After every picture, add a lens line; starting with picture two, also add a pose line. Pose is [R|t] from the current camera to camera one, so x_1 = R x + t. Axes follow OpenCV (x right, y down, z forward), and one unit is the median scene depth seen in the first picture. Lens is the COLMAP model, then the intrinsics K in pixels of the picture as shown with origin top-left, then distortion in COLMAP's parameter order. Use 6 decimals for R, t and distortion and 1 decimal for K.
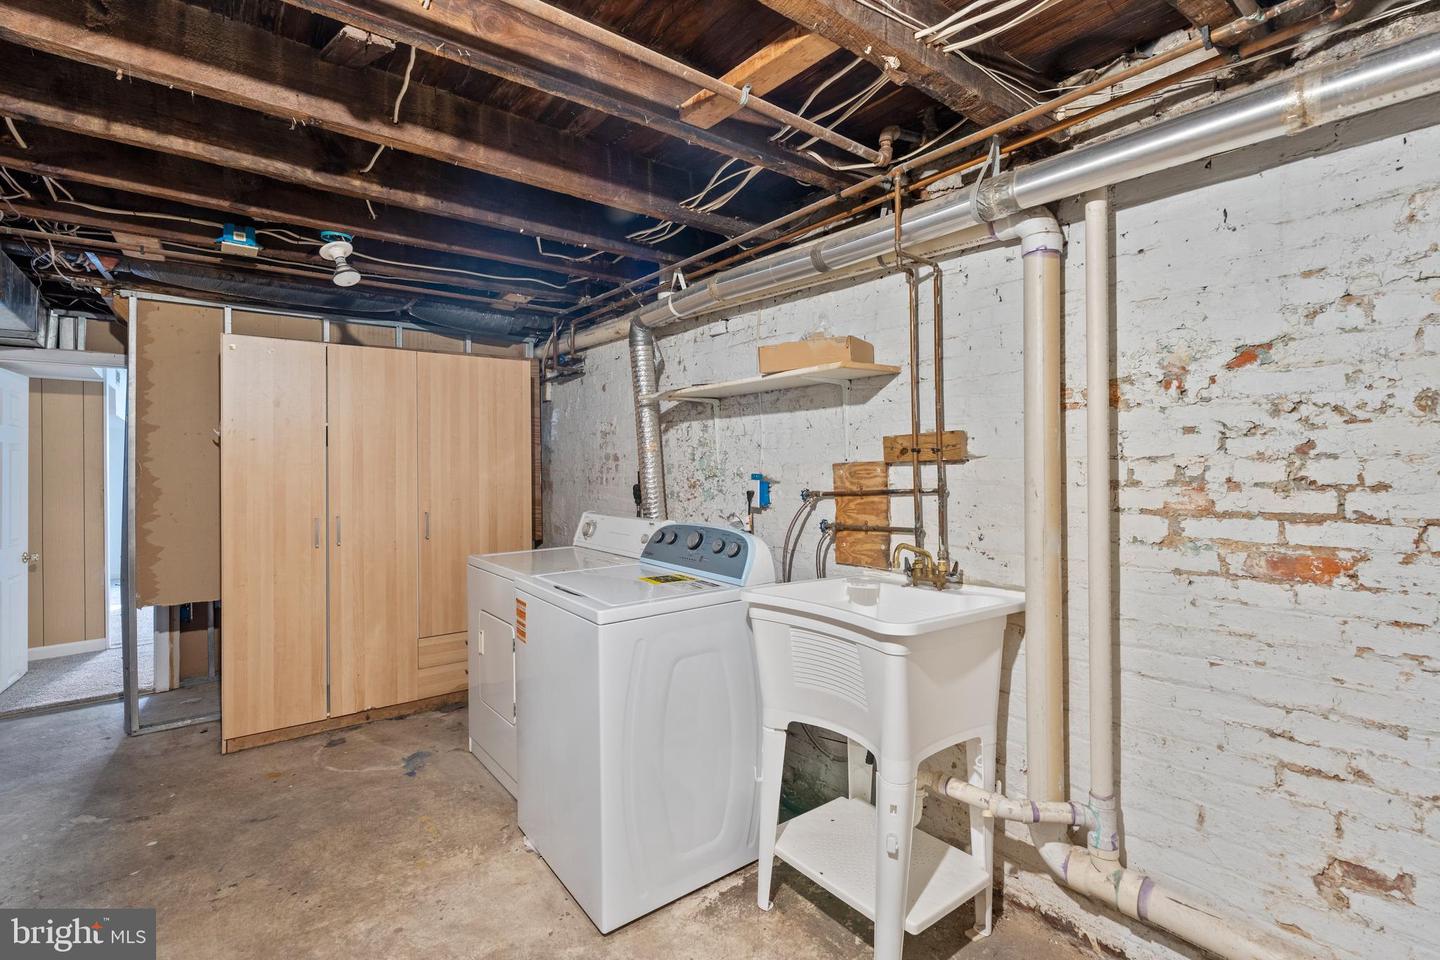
lens RADIAL K [[657.5, 0, 724.8], [0, 657.5, 468.7], [0, 0, 1]] dist [-0.009001, -0.000423]
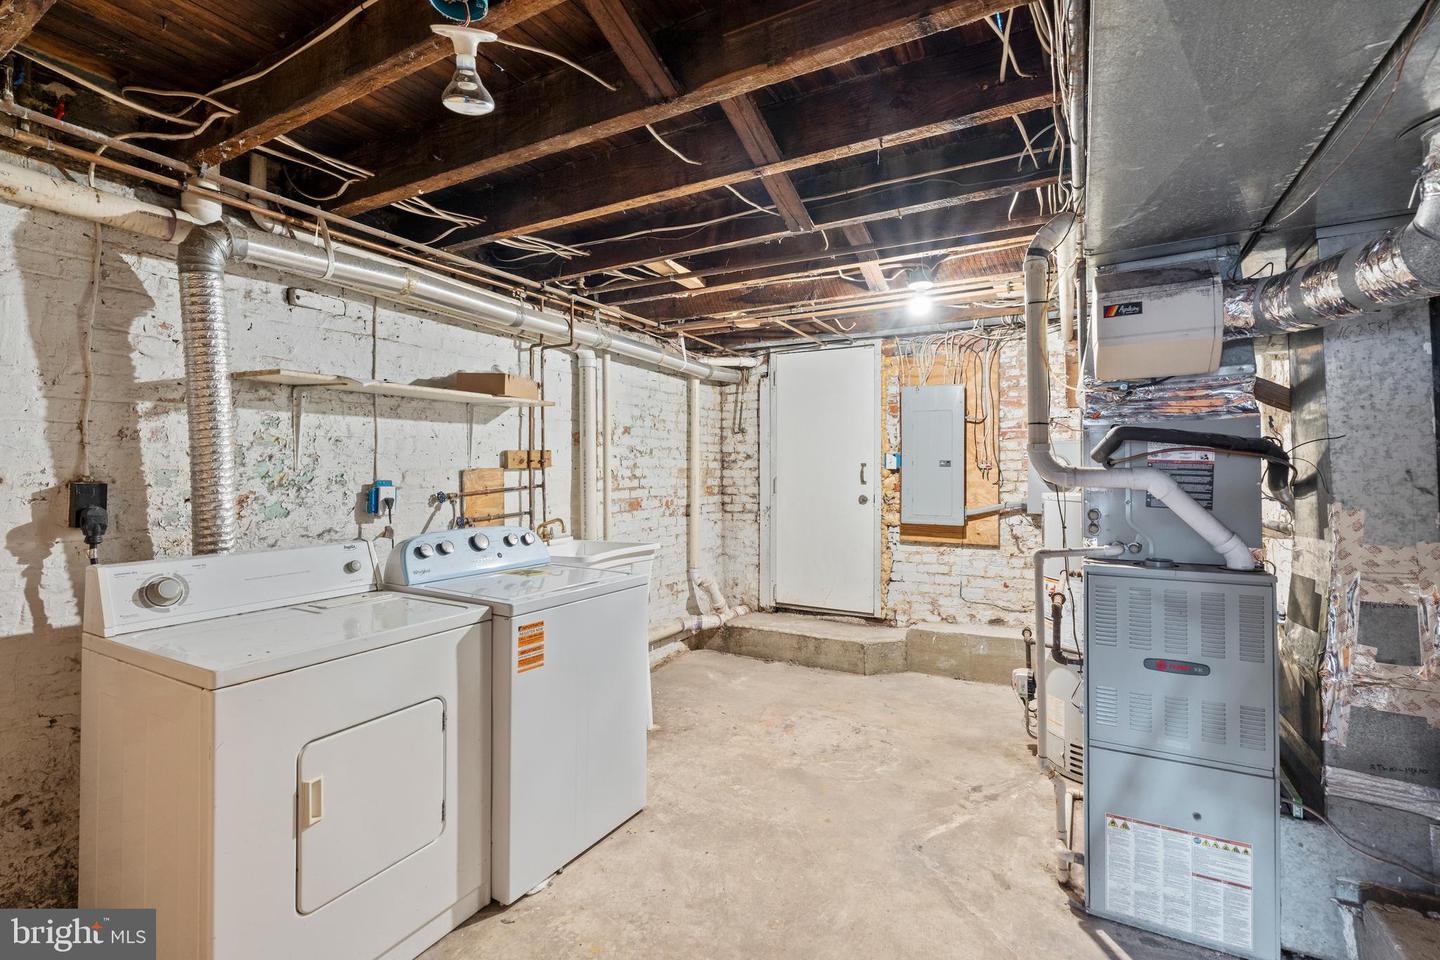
lens RADIAL K [[657.5, 0, 721.6], [0, 657.5, 471.2], [0, 0, 1]] dist [-0.009001, -0.000423]
pose [[-0.393745, 0.000935, 0.919219, -1.269899], [0.009326, 0.999952, 0.002978, -0.004216], [-0.919173, 0.009745, -0.393735, 1.153494]]
